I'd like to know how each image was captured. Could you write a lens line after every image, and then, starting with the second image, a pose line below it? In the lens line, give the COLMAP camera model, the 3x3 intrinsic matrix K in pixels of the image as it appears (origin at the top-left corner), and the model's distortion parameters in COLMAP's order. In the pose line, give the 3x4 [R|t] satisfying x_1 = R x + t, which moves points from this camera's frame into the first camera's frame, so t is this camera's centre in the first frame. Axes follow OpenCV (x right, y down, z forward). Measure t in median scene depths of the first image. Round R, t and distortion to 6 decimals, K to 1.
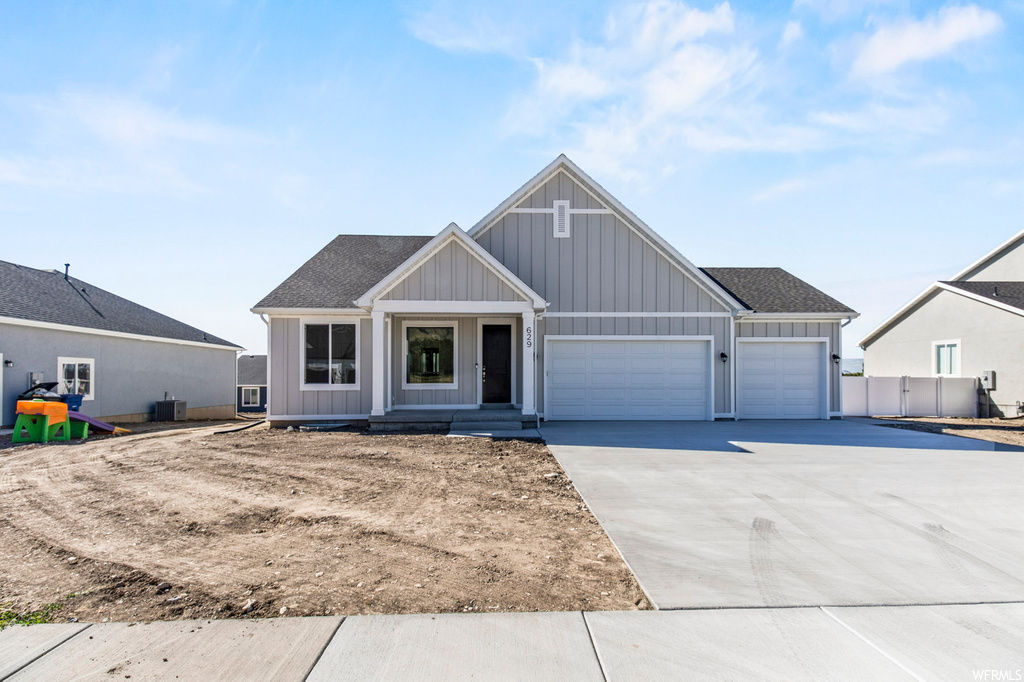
lens RADIAL K [[464.3, 0, 489.6], [0, 464.3, 361.9], [0, 0, 1]] dist [0.024338, -0.007562]
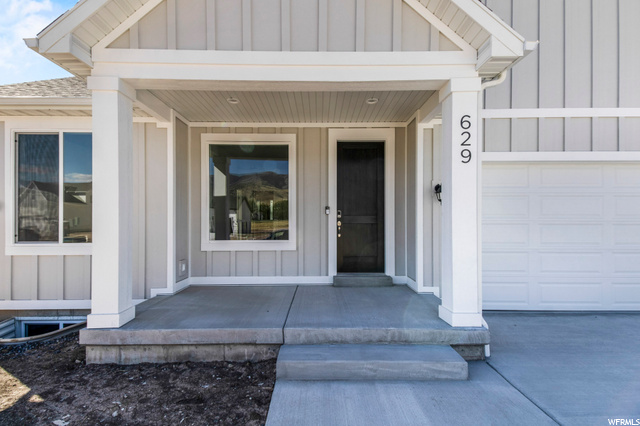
lens RADIAL K [[290.2, 0, 313.3], [0, 290.2, 219.0], [0, 0, 1]] dist [0.024338, -0.007562]
pose [[0.999950, 0.000358, -0.010029, -0.043785], [-0.000112, 0.999700, 0.024494, 0.010689], [0.010035, -0.024491, 0.999650, 0.649207]]
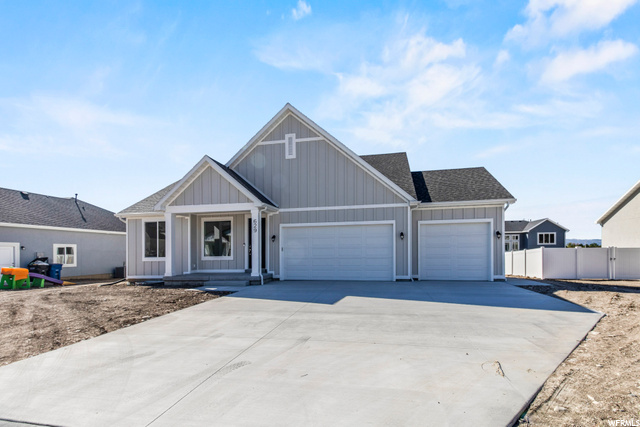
lens RADIAL K [[290.2, 0, 309.8], [0, 290.2, 244.2], [0, 0, 1]] dist [0.024338, -0.007562]
pose [[0.975742, -0.017283, -0.218242, 0.414508], [0.019197, 0.999794, 0.006651, 0.004049], [0.218082, -0.010679, 0.975872, 0.092922]]
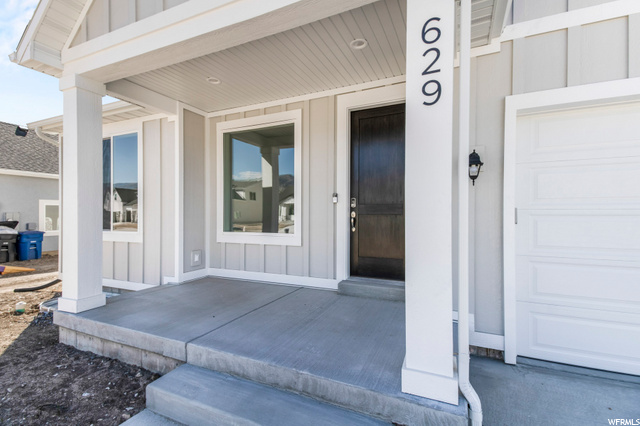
lens RADIAL K [[290.2, 0, 320.2], [0, 290.2, 215.5], [0, 0, 1]] dist [0.024338, -0.007562]
pose [[0.906177, 0.002254, -0.422893, 0.085292], [0.015629, 0.999124, 0.038815, 0.014571], [0.422610, -0.041783, 0.905348, 0.744311]]
